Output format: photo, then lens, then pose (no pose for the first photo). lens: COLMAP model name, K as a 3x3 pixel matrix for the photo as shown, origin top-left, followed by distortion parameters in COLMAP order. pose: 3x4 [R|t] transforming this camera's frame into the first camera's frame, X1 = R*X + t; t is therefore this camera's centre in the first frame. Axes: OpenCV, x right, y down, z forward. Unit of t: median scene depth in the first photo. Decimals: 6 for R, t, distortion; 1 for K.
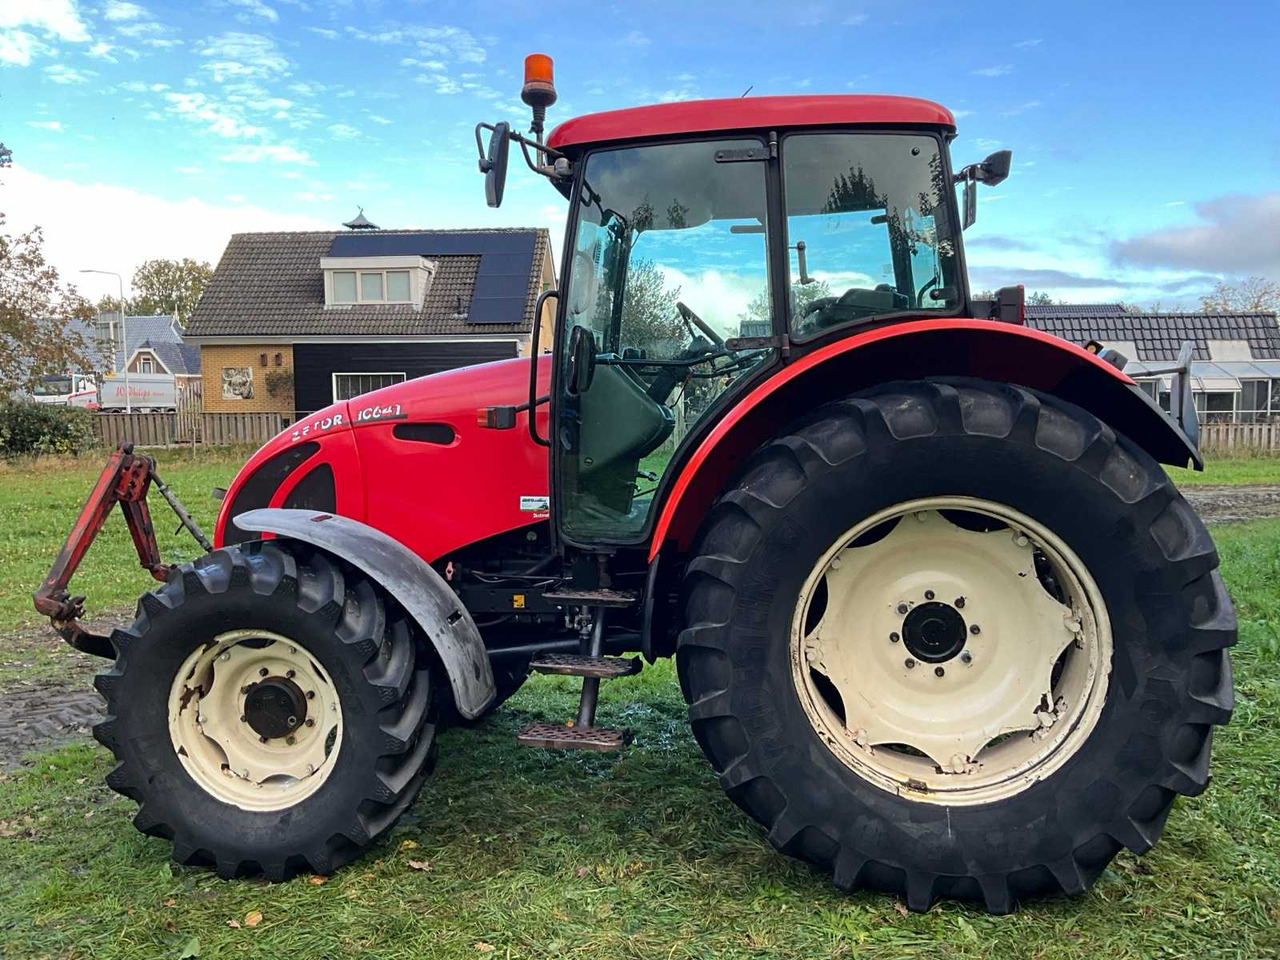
lens RADIAL K [[1060.9, 0, 642.0], [0, 1060.9, 491.0], [0, 0, 1]] dist [0.067552, -0.118952]
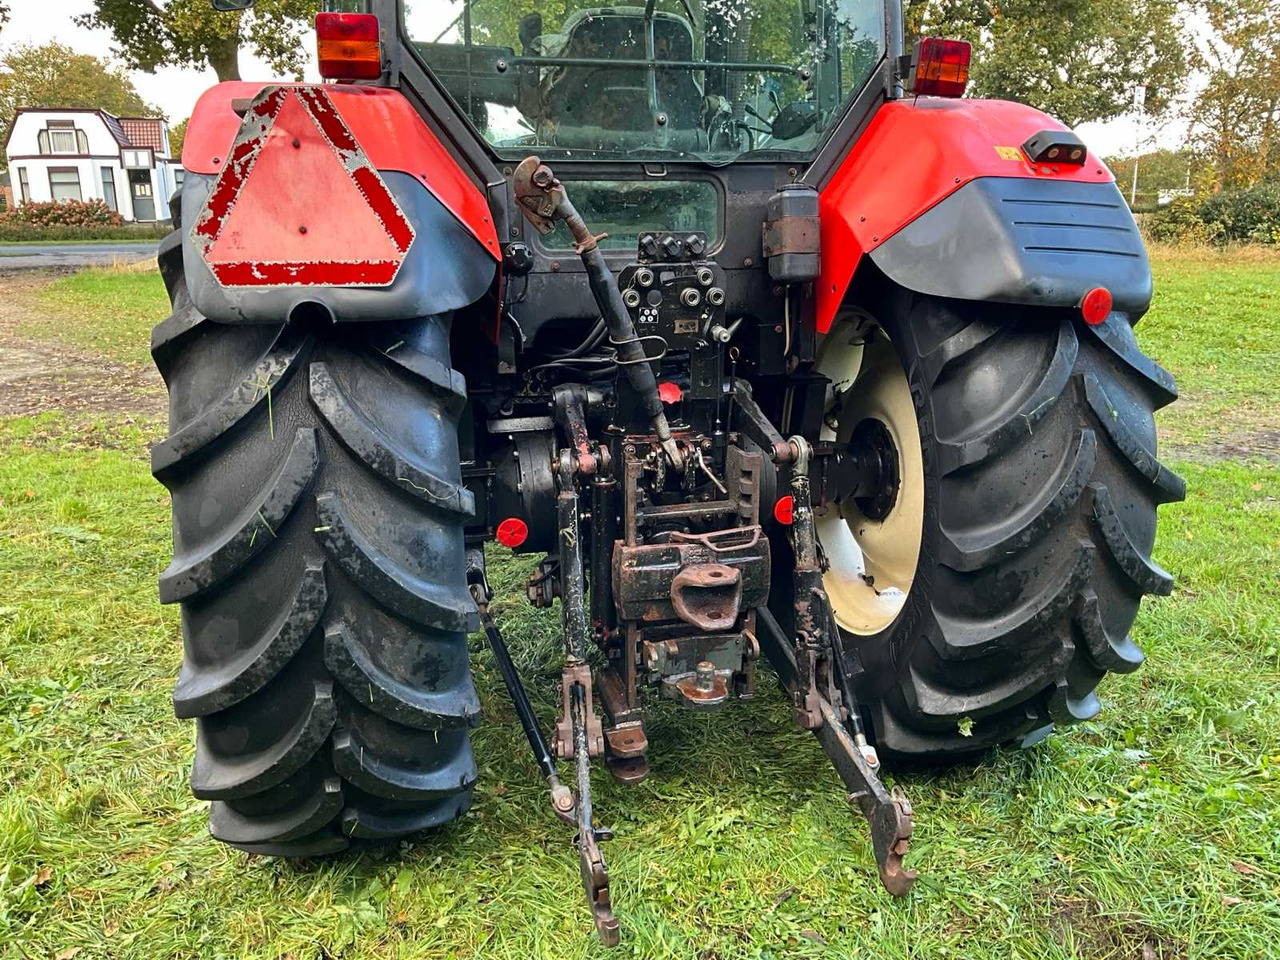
lens RADIAL K [[1060.9, 0, 633.9], [0, 1060.9, 485.9], [0, 0, 1]] dist [0.067552, -0.118952]
pose [[0.374615, 0.249573, -0.892960, 0.819827], [-0.075412, 0.968102, 0.238937, -0.064402], [0.924109, -0.022169, 0.381486, 0.707450]]
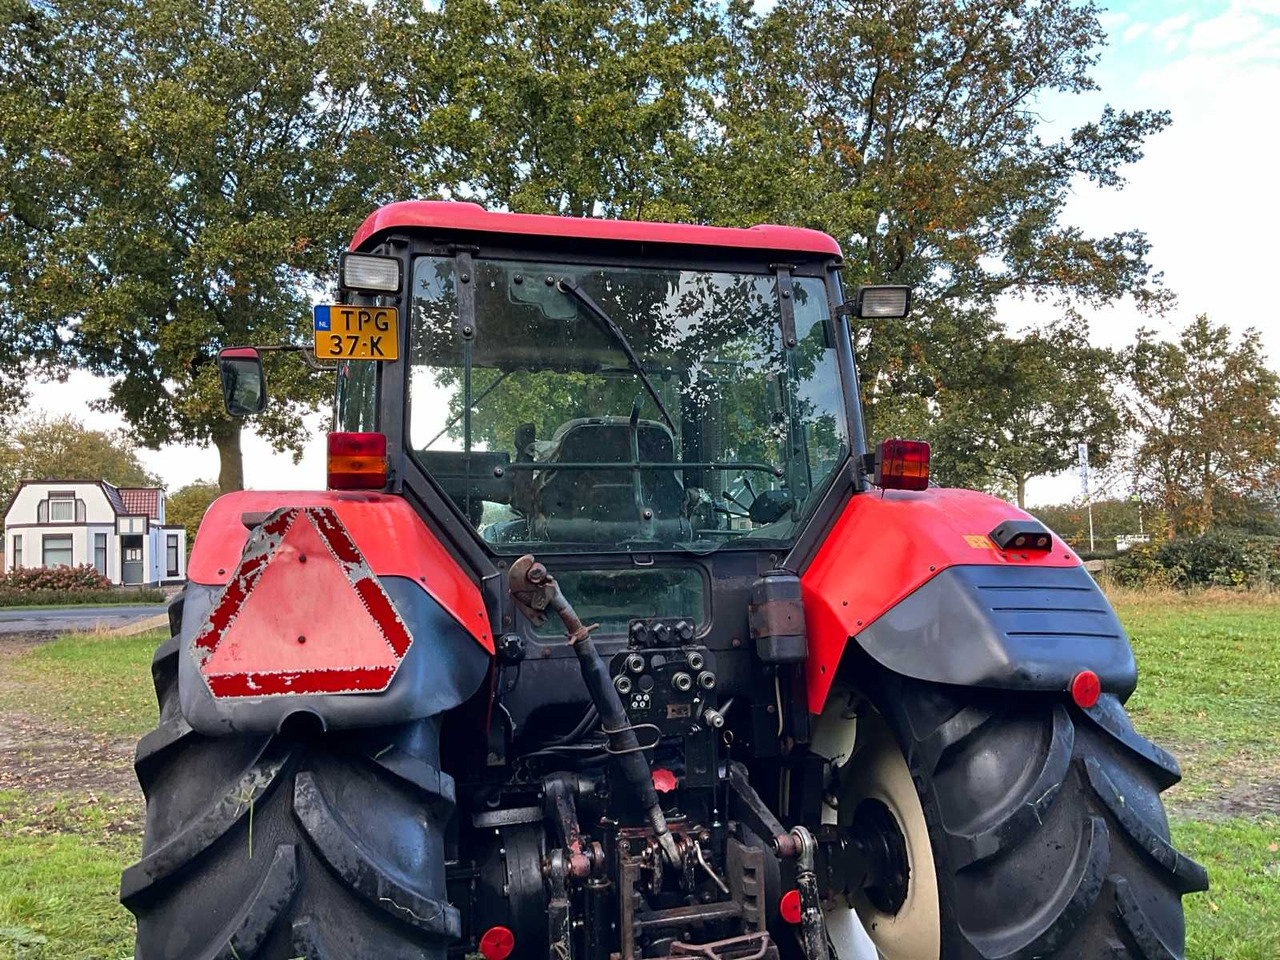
lens RADIAL K [[1060.9, 0, 636.2], [0, 1060.9, 474.1], [0, 0, 1]] dist [0.067552, -0.118952]
pose [[0.394640, -0.064811, -0.916547, 0.818474], [-0.055109, 0.994044, -0.094020, -0.084802], [0.917182, 0.087614, 0.388718, 0.700600]]
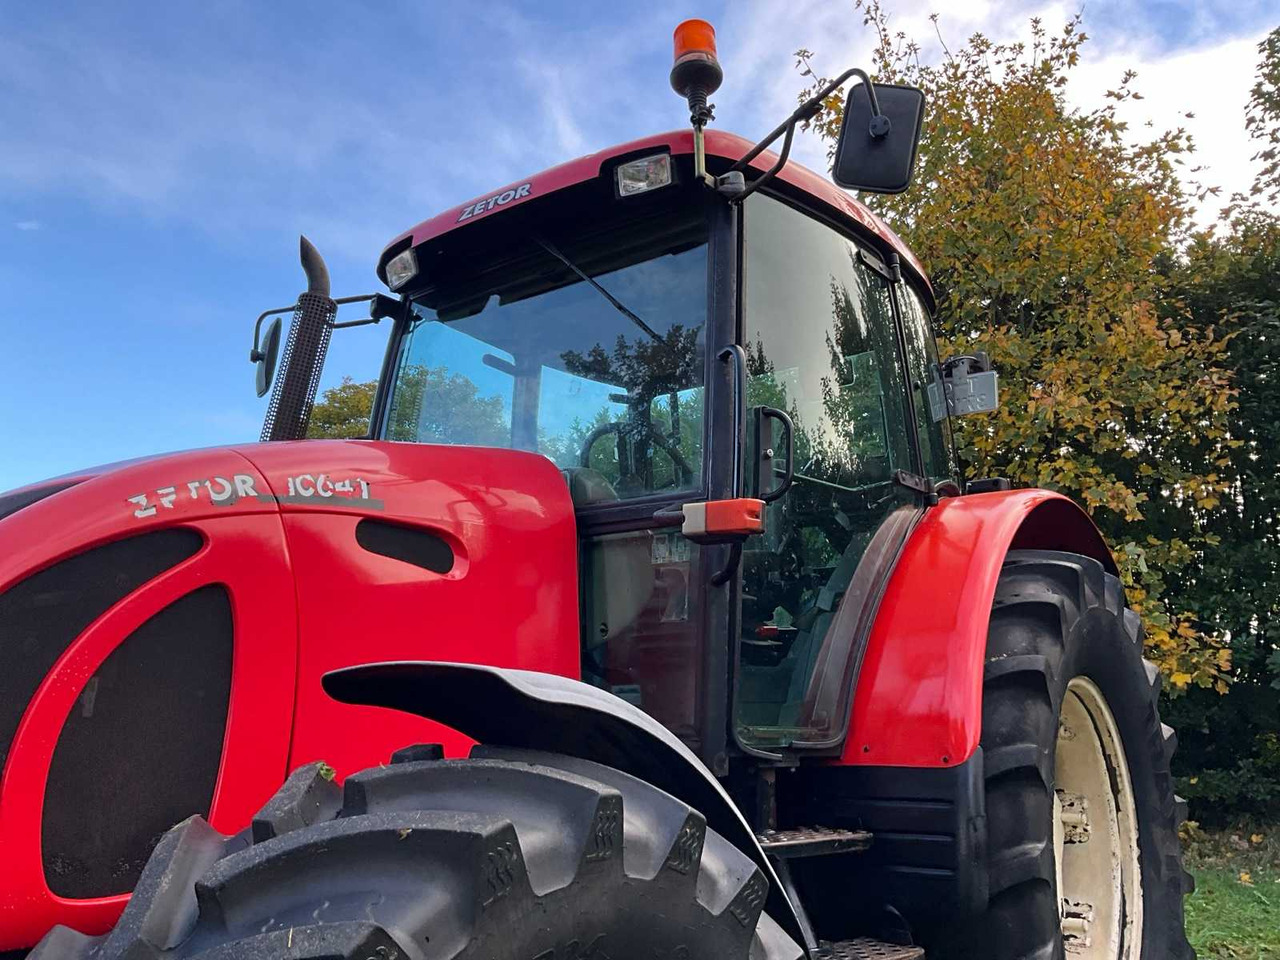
lens RADIAL K [[1060.9, 0, 634.5], [0, 1060.9, 474.6], [0, 0, 1]] dist [0.067552, -0.118952]
pose [[0.495724, 0.209190, 0.842910, -0.529827], [0.056297, 0.960776, -0.271551, 0.049314], [-0.866653, 0.182068, 0.464503, 0.625309]]
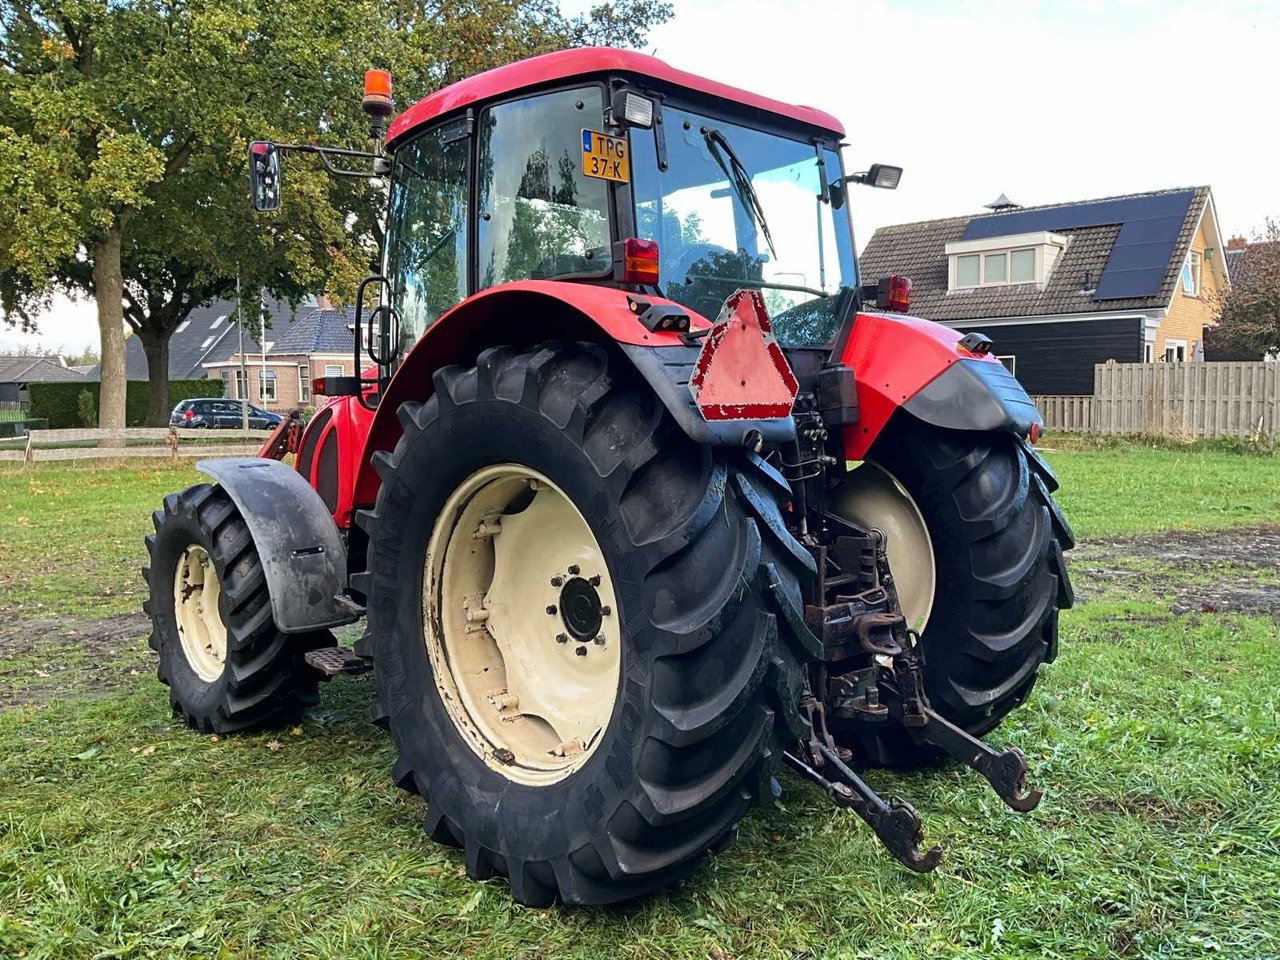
lens RADIAL K [[1060.9, 0, 638.3], [0, 1060.9, 490.3], [0, 0, 1]] dist [0.067552, -0.118952]
pose [[0.785554, 0.055592, -0.616291, 0.703288], [-0.048746, 0.998421, 0.027927, -0.002654], [0.616870, 0.008104, 0.787023, 0.220976]]
